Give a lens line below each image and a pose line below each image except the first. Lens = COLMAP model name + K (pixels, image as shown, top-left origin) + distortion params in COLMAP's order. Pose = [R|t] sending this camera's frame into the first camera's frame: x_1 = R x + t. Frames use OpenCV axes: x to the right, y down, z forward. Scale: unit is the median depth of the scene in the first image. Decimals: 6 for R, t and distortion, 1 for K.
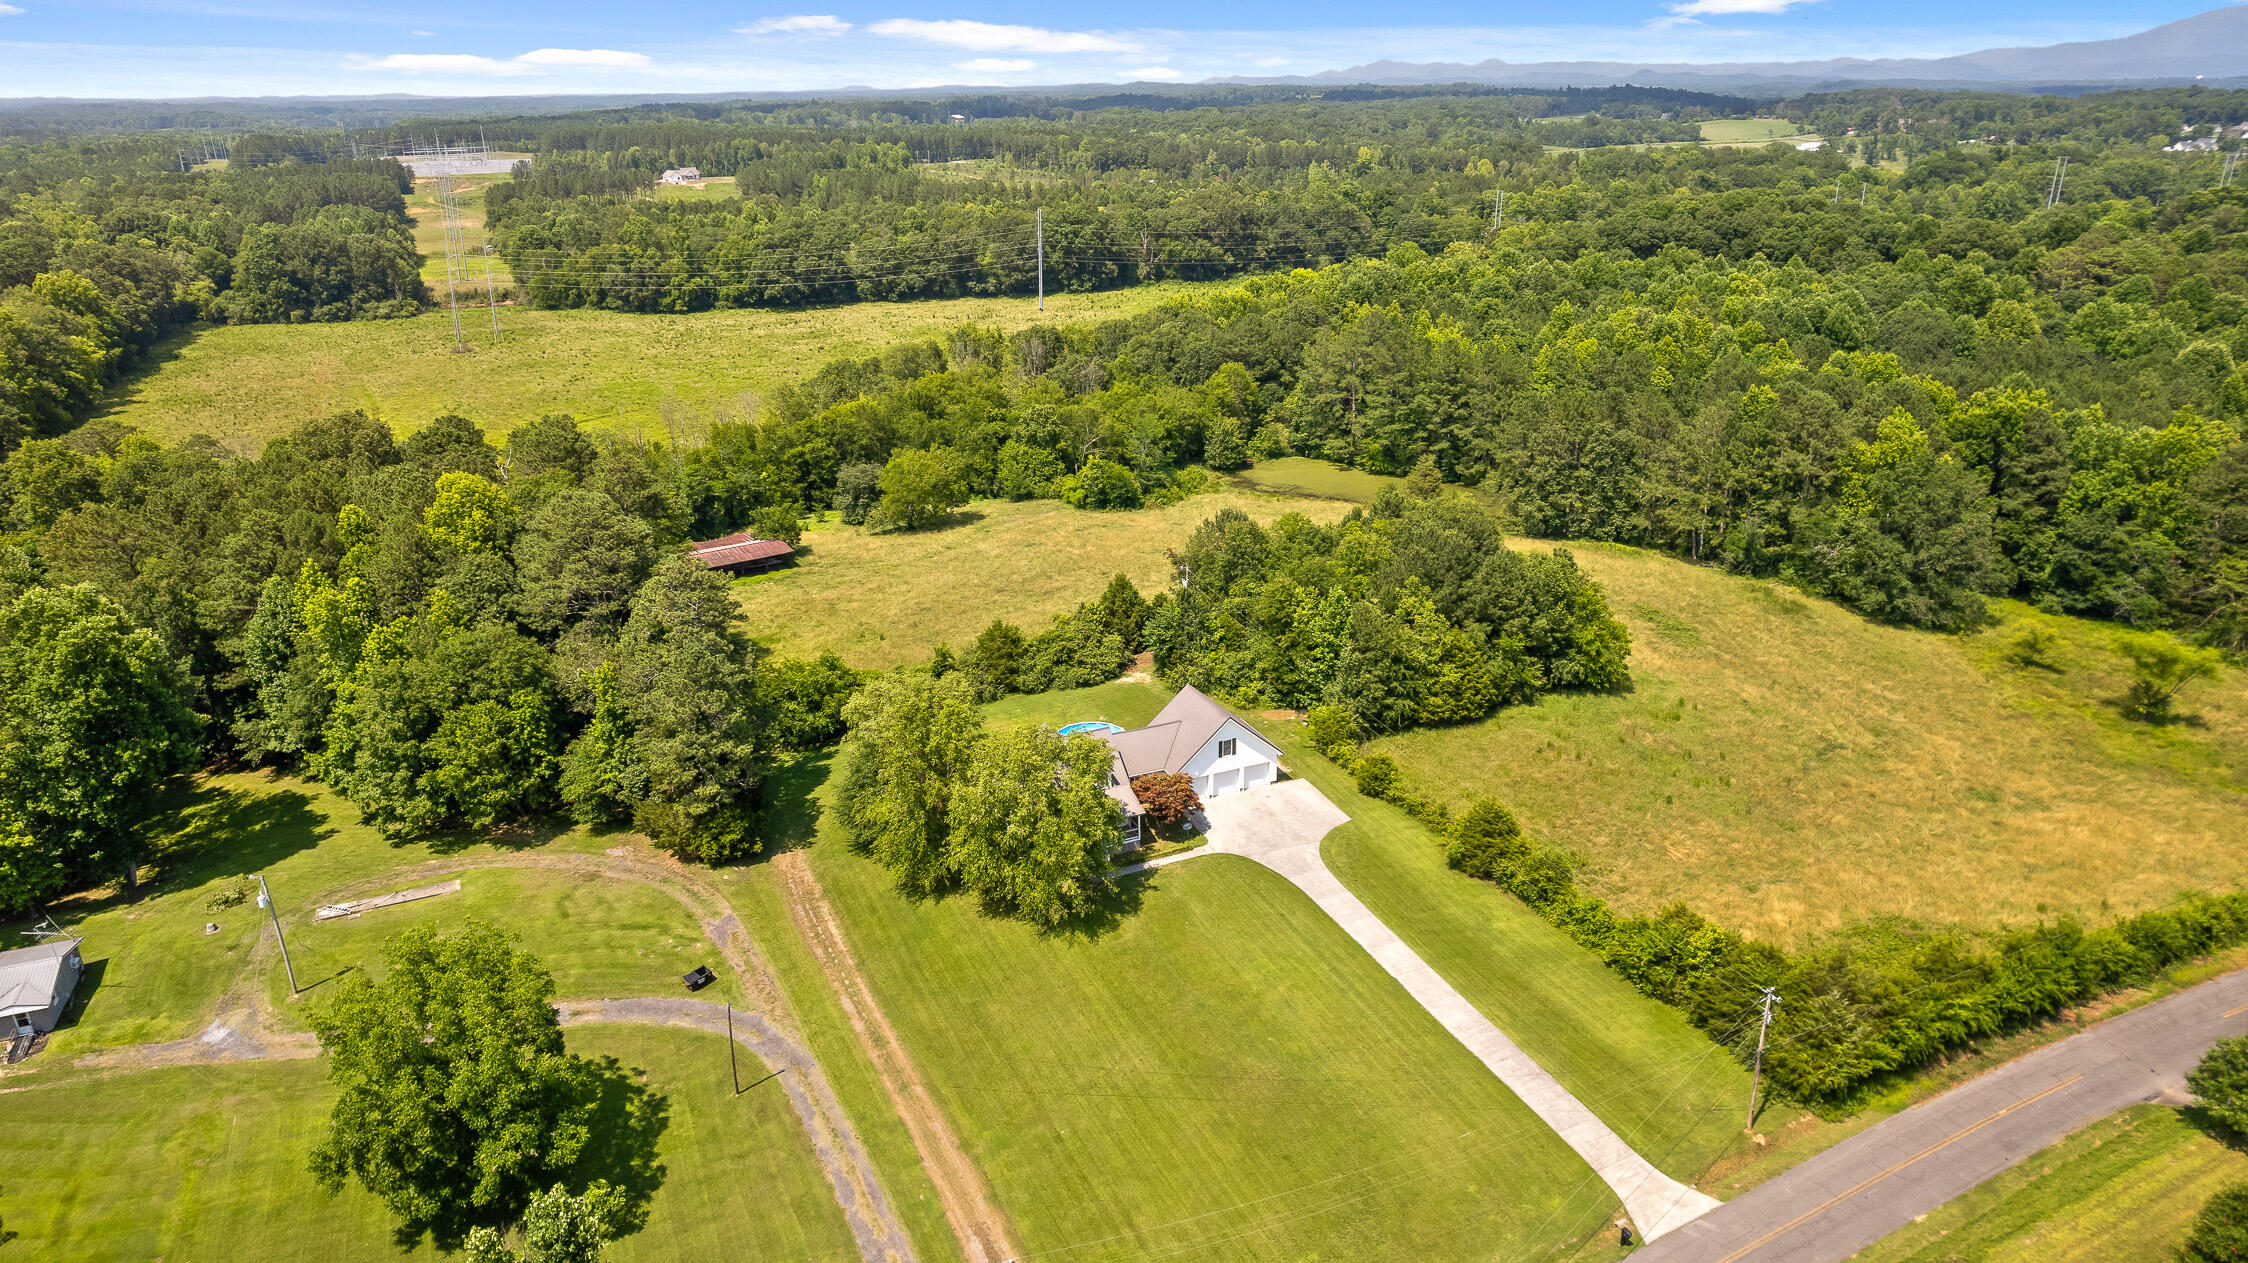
lens RADIAL K [[1413.2, 0, 1124.0], [0, 1413.2, 631.5], [0, 0, 1]] dist [-0.067749, 0.060896]
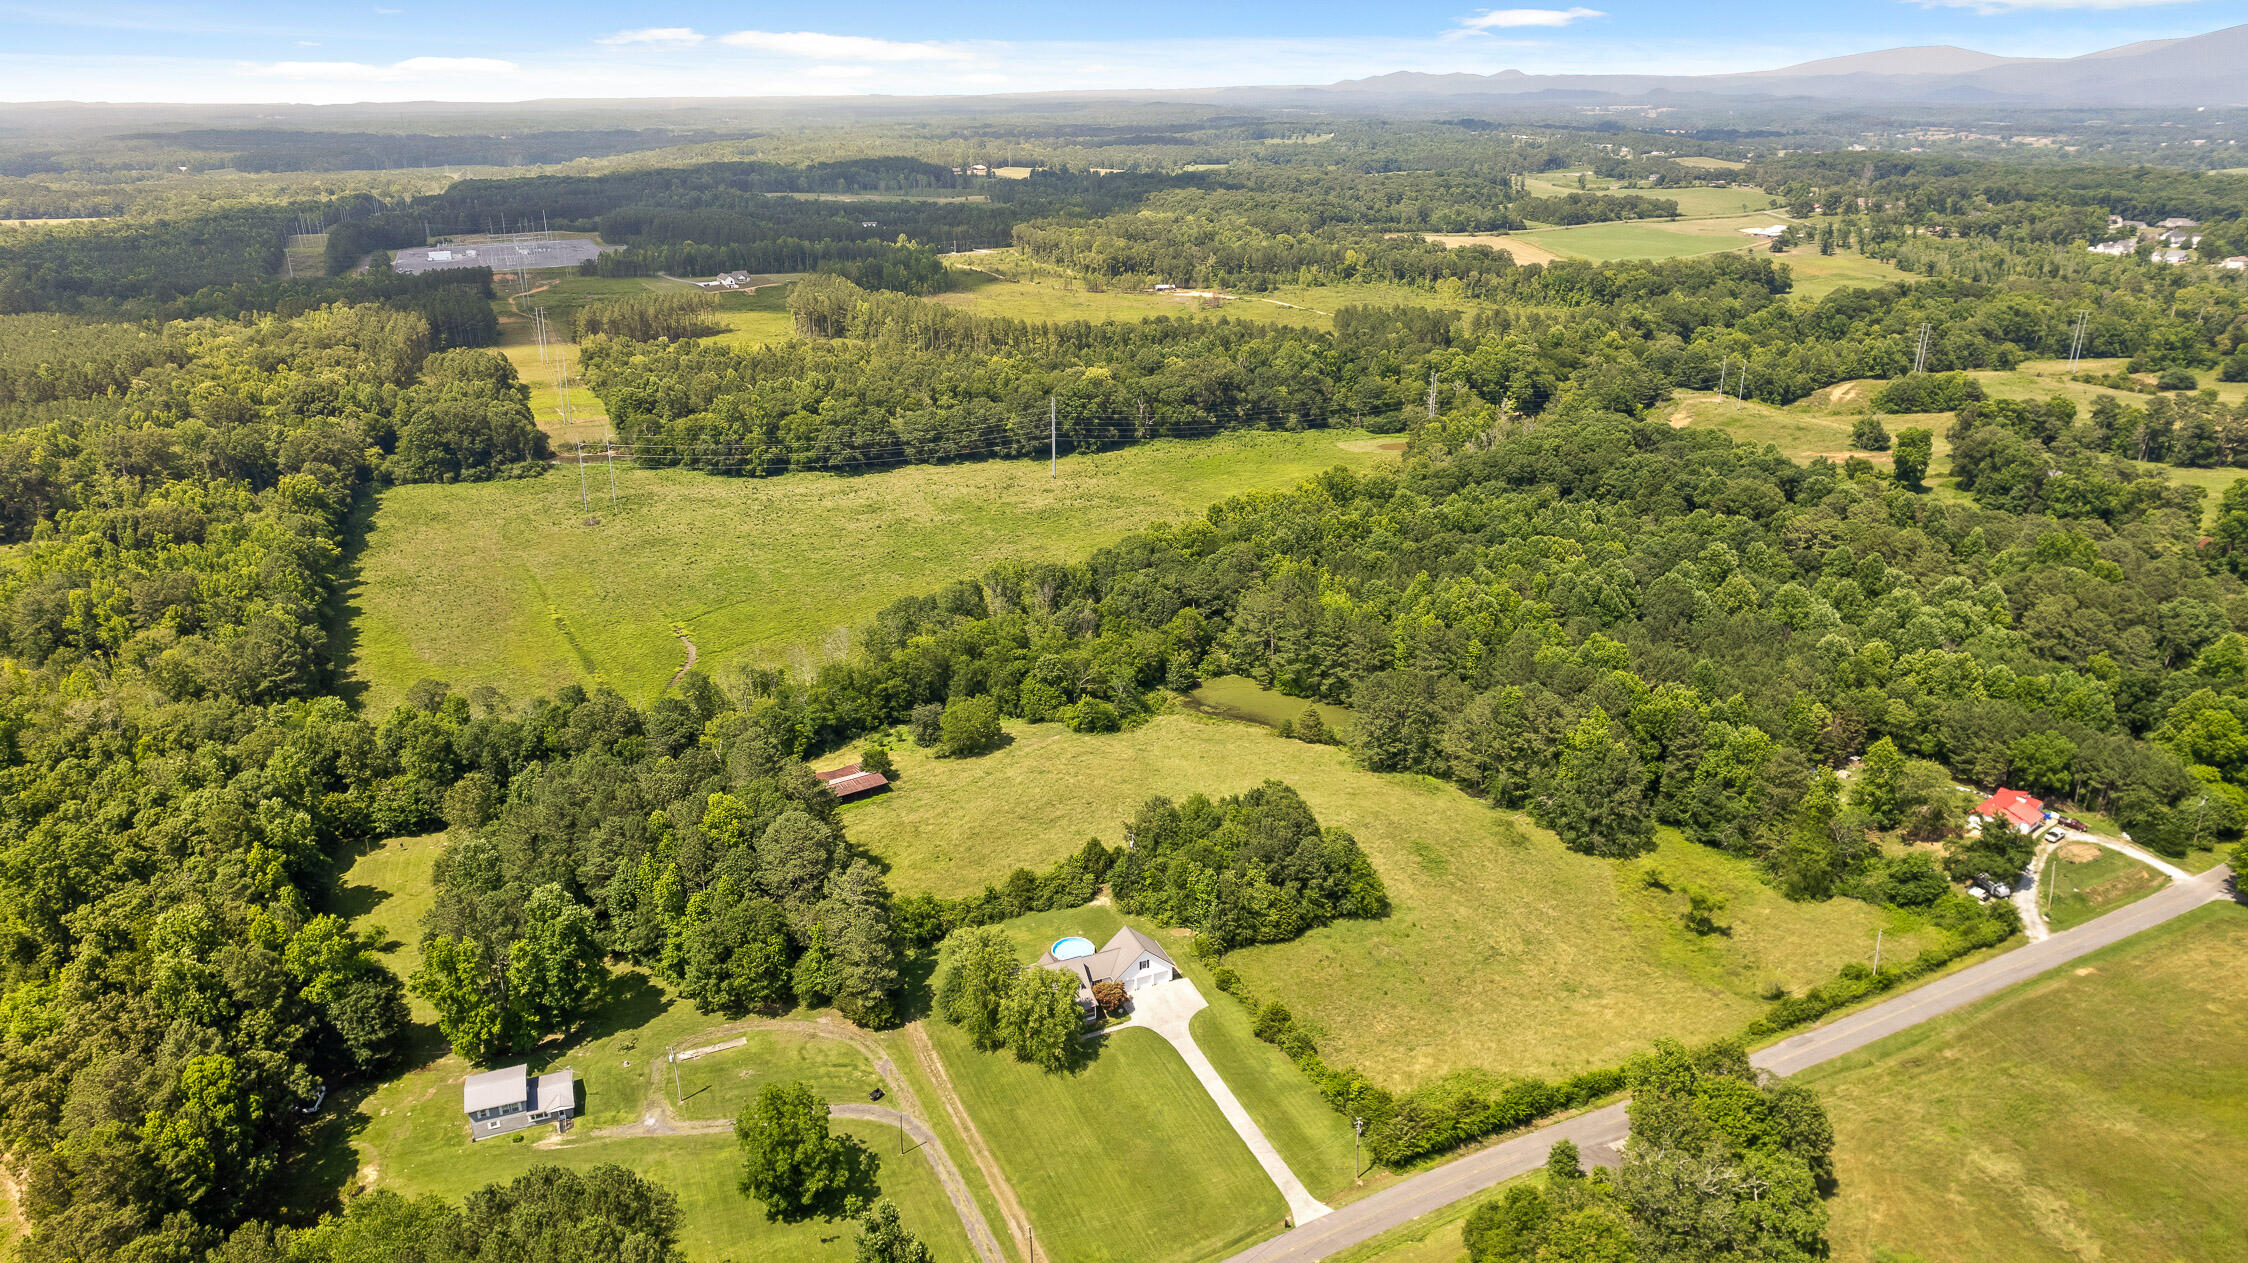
lens RADIAL K [[1418.8, 0, 1124.0], [0, 1418.8, 631.5], [0, 0, 1]] dist [-0.043331, -0.000197]
pose [[0.999903, 0.007443, -0.011787, 0.056017], [-0.007439, 0.999972, 0.000413, -0.311819], [0.011790, -0.000325, 0.999930, -0.761997]]
